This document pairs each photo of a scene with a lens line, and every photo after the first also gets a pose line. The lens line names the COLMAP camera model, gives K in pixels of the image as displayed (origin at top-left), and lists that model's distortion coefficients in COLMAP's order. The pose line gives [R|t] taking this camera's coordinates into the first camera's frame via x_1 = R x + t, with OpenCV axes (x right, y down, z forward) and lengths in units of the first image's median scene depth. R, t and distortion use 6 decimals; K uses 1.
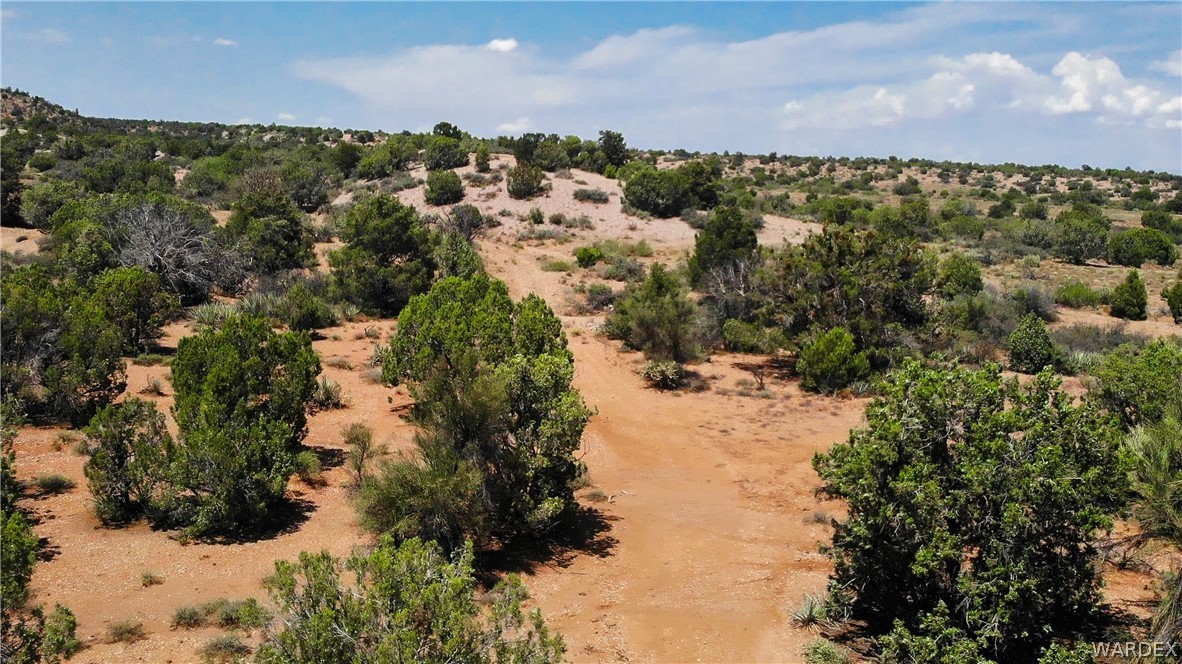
lens RADIAL K [[876.5, 0, 593.2], [0, 876.5, 349.5], [0, 0, 1]] dist [0.121031, -0.260527]
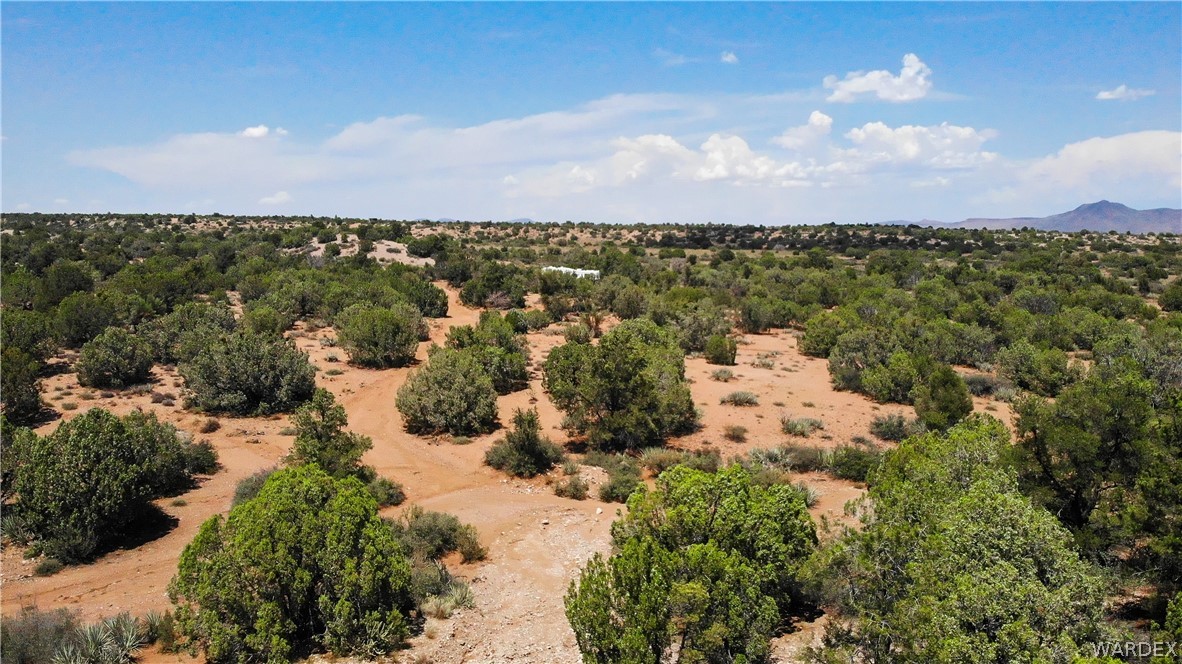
lens RADIAL K [[876.5, 0, 593.2], [0, 876.5, 349.5], [0, 0, 1]] dist [0.121031, -0.260527]
pose [[0.958112, -0.075677, 0.276215, -0.047472], [0.093235, 0.994338, -0.050979, 0.076658], [-0.270793, 0.074597, 0.959743, -0.412622]]
